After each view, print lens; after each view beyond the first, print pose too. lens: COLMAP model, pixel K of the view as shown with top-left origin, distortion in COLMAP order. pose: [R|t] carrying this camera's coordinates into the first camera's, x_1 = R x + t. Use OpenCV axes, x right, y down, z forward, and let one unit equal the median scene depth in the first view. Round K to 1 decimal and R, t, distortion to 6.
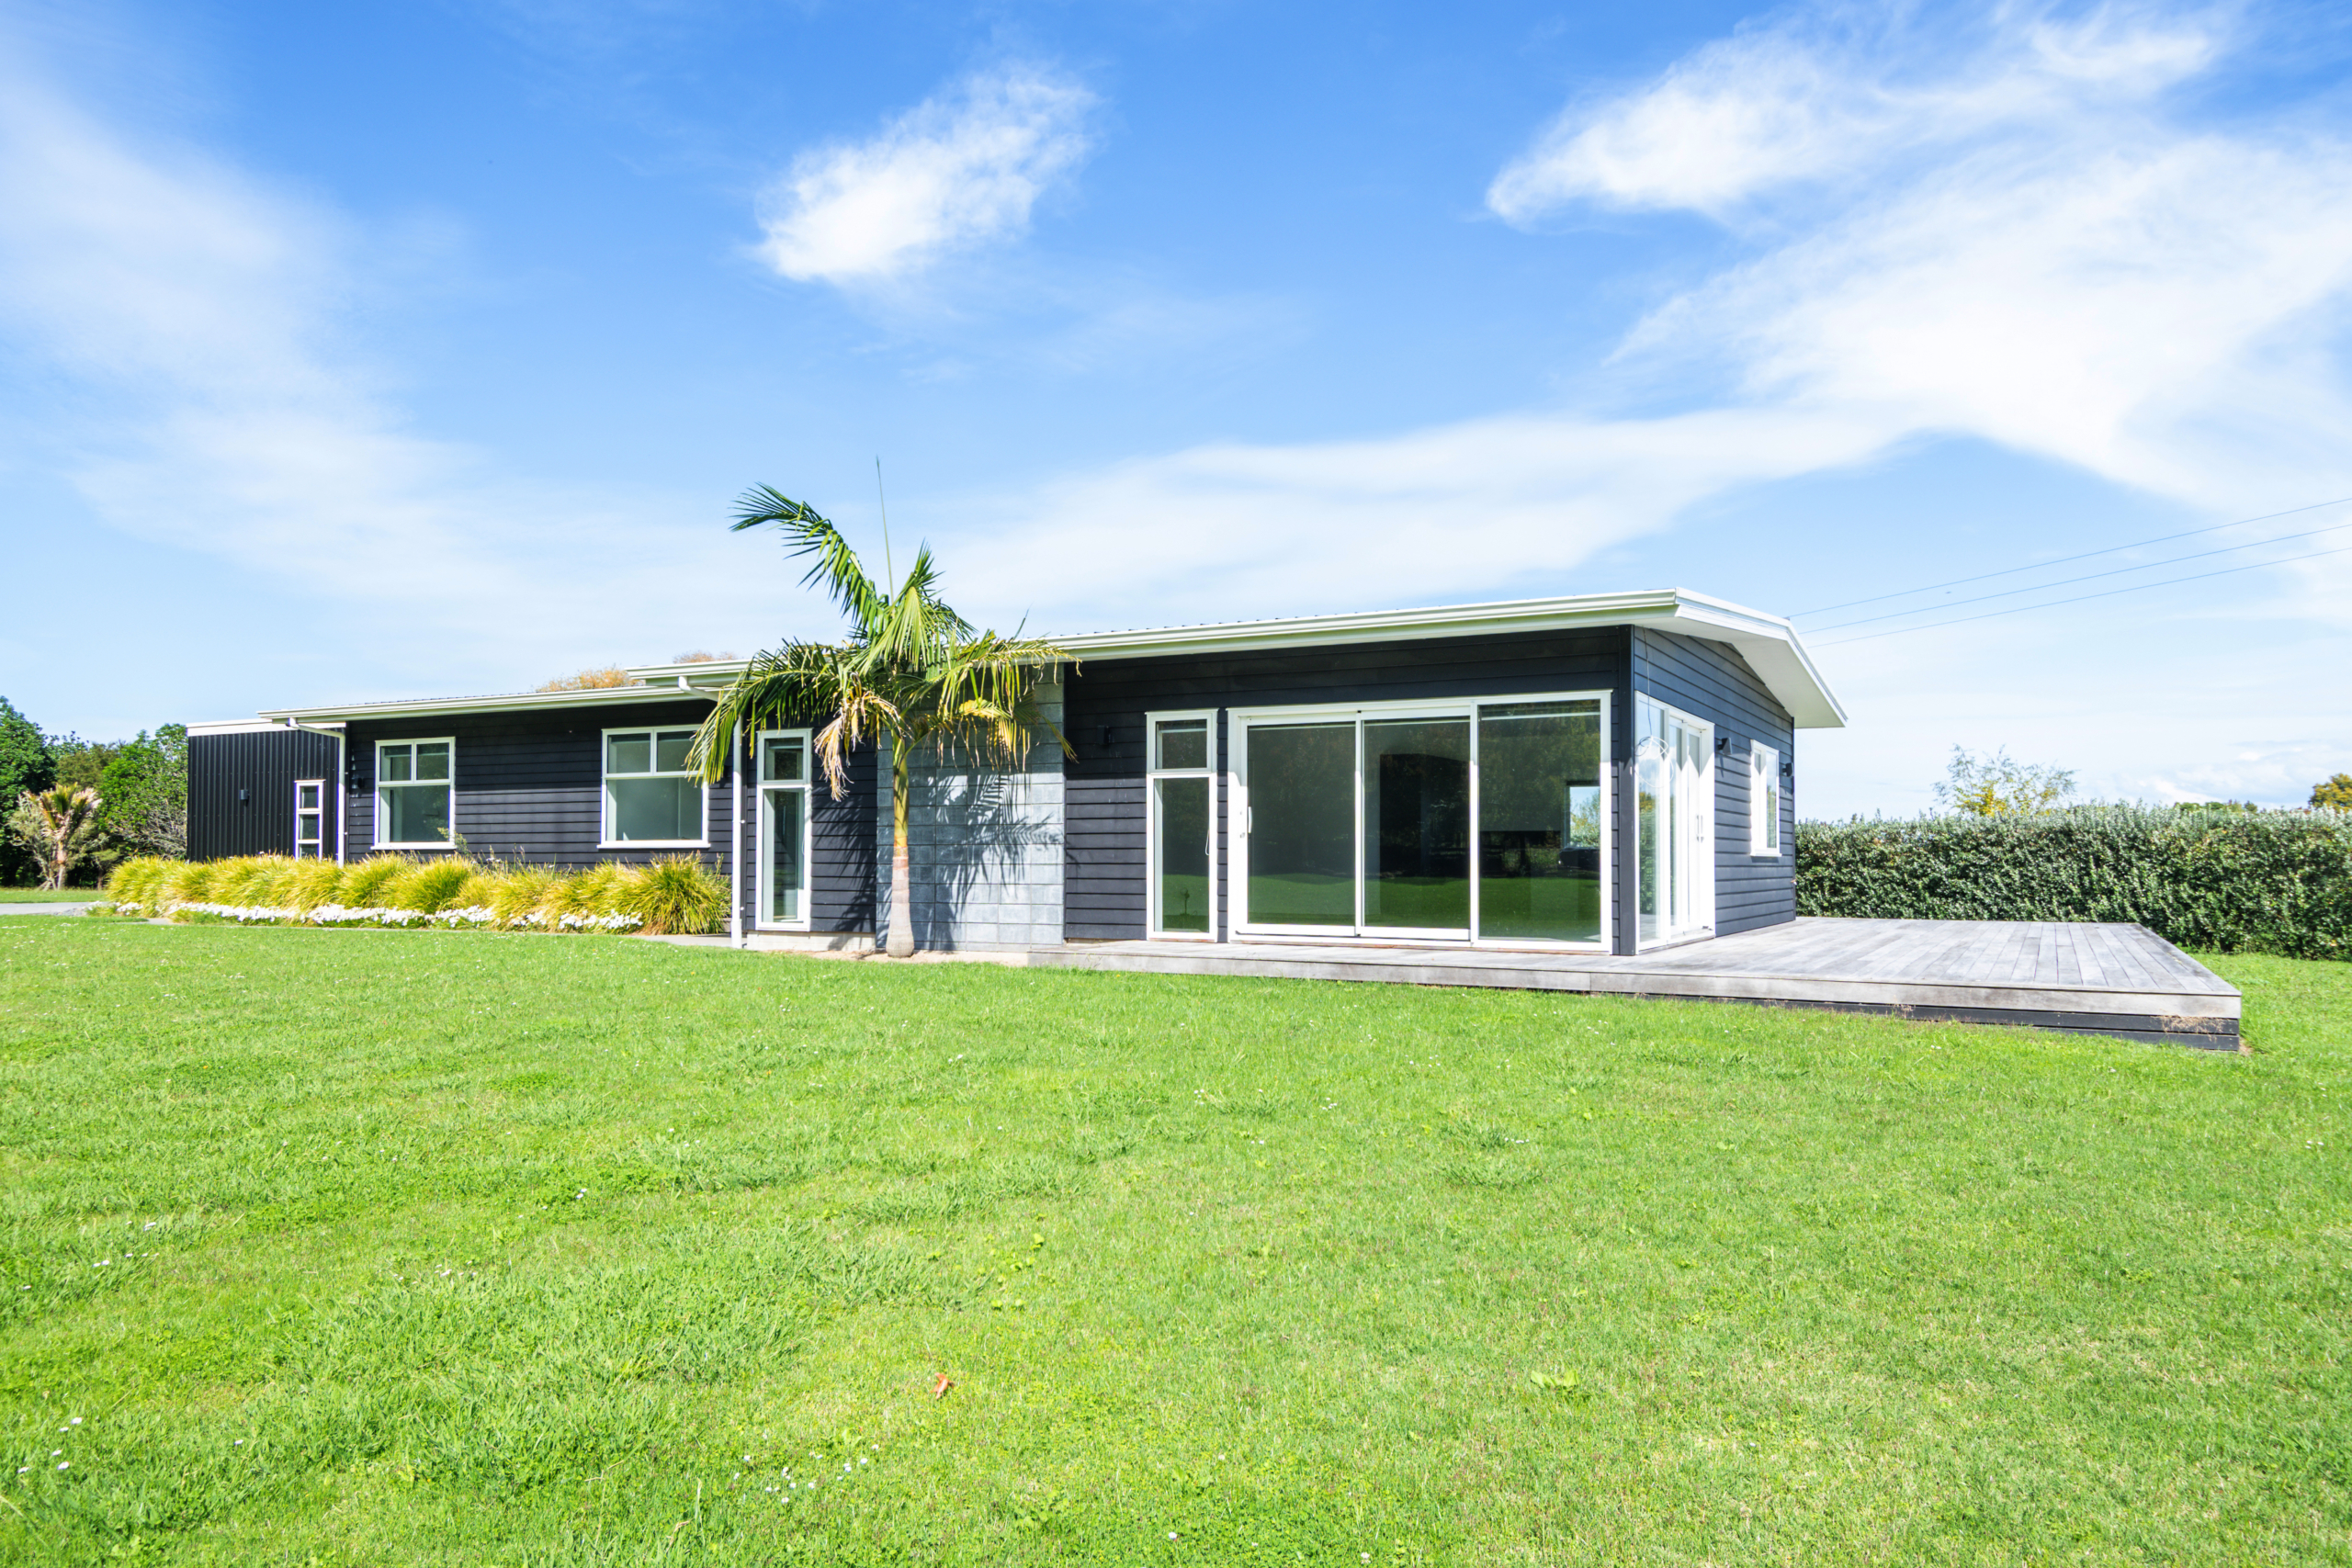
lens RADIAL K [[1626.3, 0, 1176.0], [0, 1626.3, 784.0], [0, 0, 1]] dist [0.038842, -0.001104]
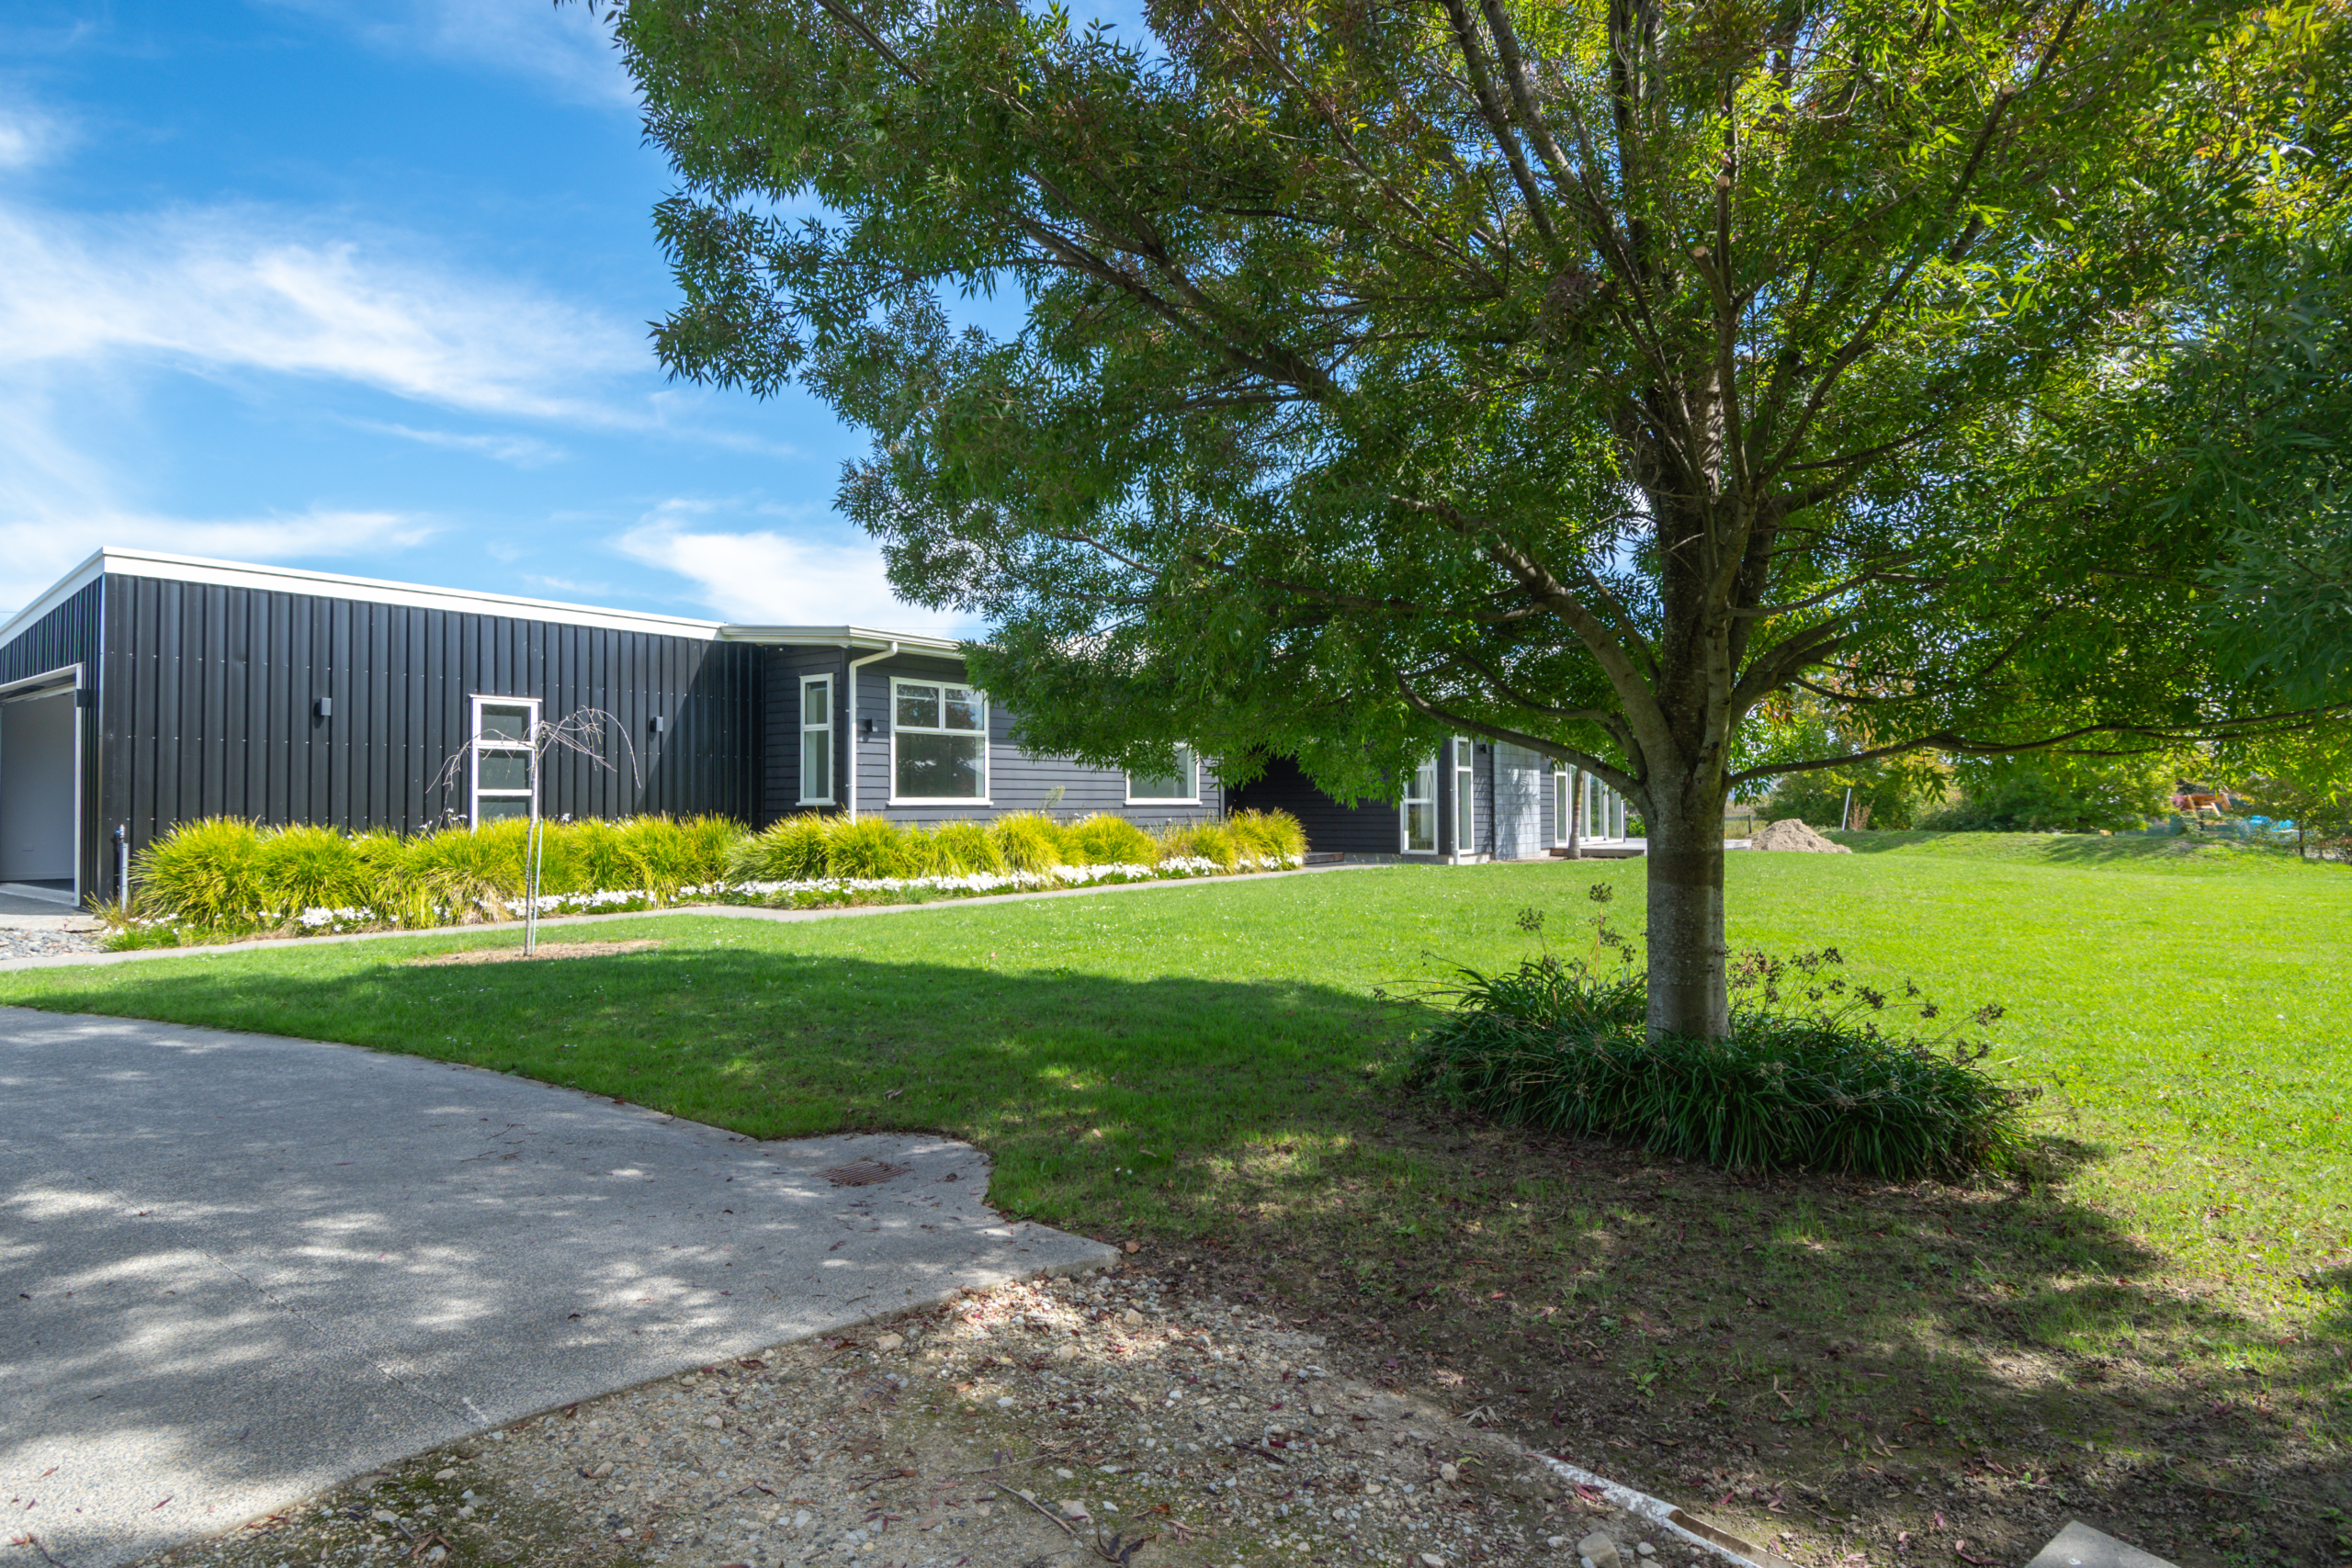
lens RADIAL K [[1259.8, 0, 1176.0], [0, 1259.8, 784.0], [0, 0, 1]] dist [0.045609, -0.046791]
pose [[0.139392, 0.006803, 0.990214, -1.142837], [-0.047965, 0.998849, -0.000110, 0.022289], [-0.989075, -0.047480, 0.139558, 0.786690]]
